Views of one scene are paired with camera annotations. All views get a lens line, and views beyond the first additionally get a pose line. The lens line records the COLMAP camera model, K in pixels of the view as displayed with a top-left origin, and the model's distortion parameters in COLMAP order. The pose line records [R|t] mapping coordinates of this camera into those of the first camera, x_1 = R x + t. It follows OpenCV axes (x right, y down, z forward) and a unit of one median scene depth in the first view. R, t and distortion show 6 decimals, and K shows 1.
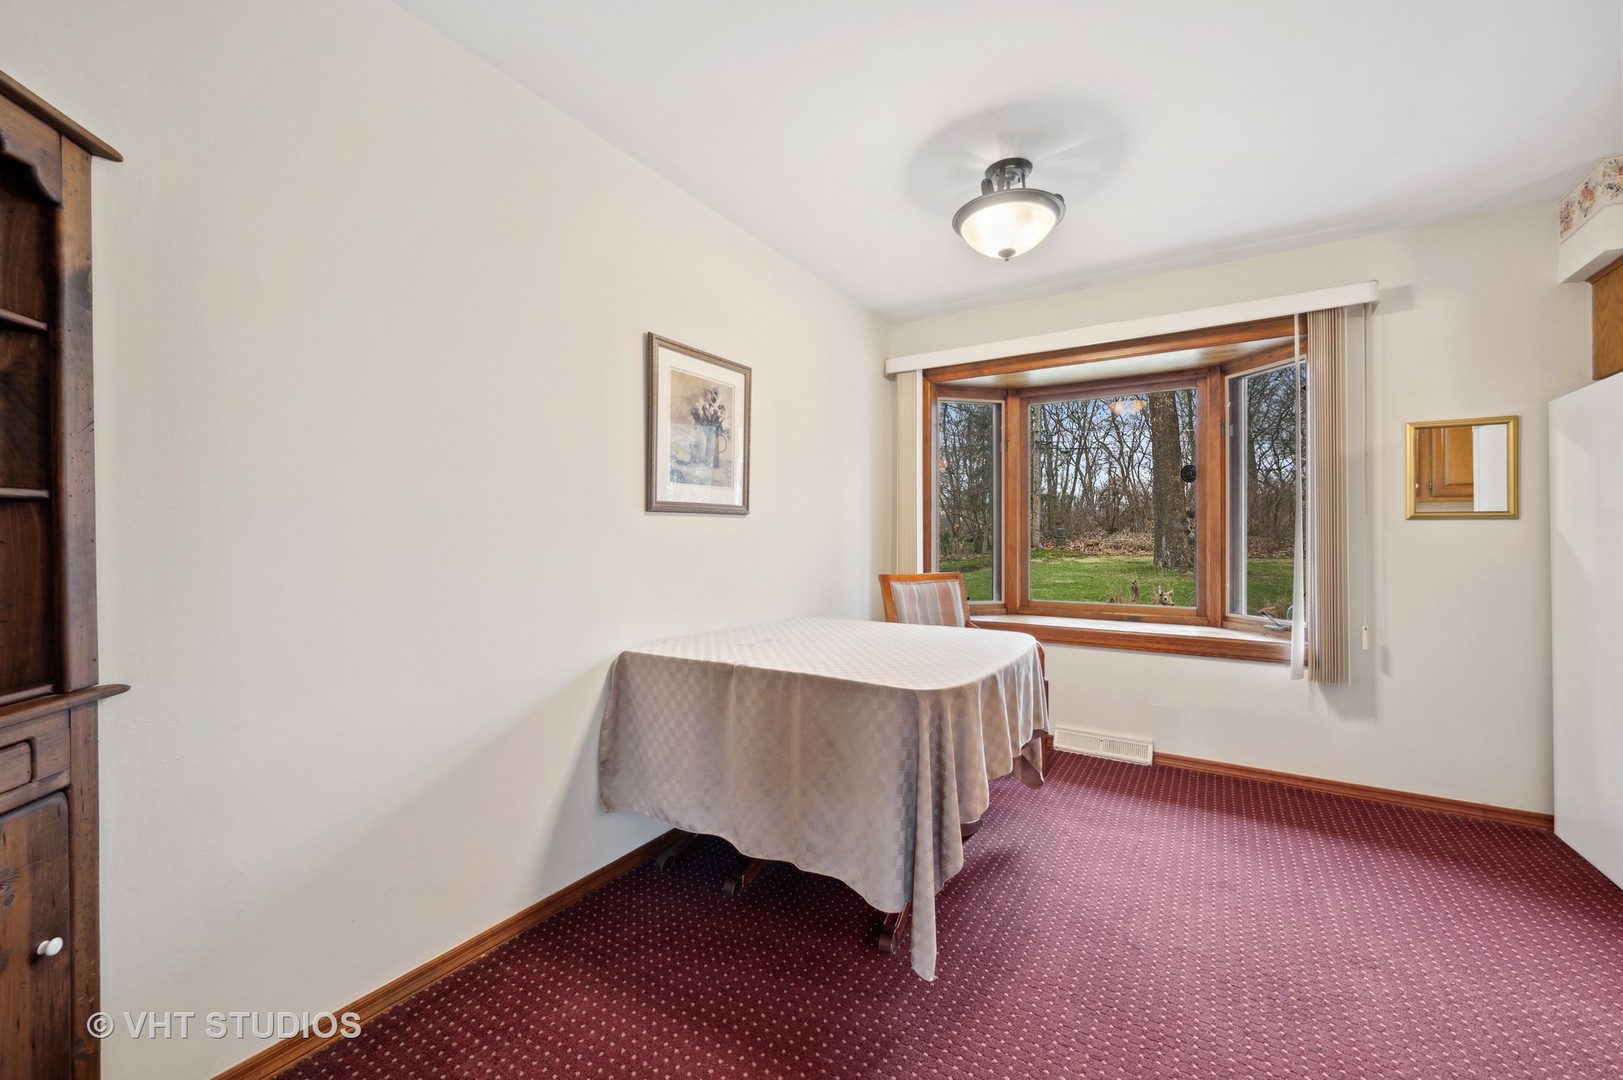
lens RADIAL K [[641.5, 0, 807.7], [0, 641.5, 533.8], [0, 0, 1]] dist [0.000163, -0.000128]
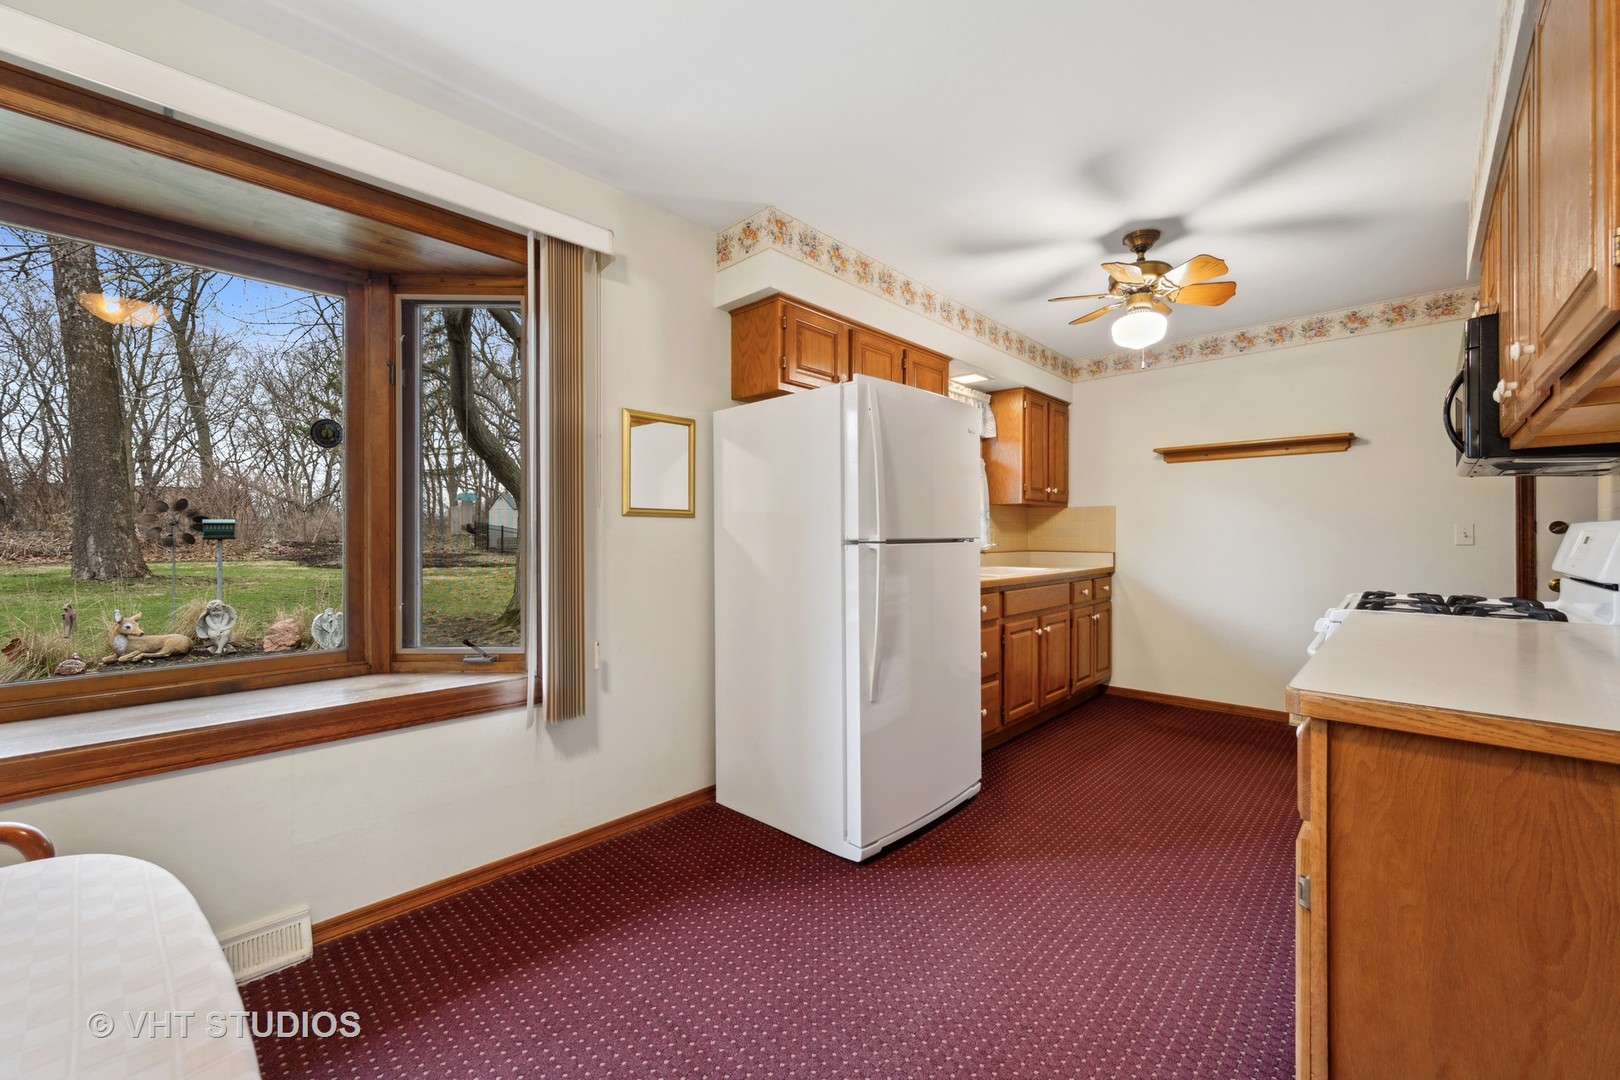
lens RADIAL K [[637.7, 0, 817.6], [0, 637.7, 538.5], [0, 0, 1]] dist [-0.001134, -0.000002]
pose [[0.187295, -0.005454, 0.982289, 0.104944], [-0.001914, 0.999981, 0.005917, 0.003896], [-0.982302, -0.002988, 0.187281, 0.562281]]
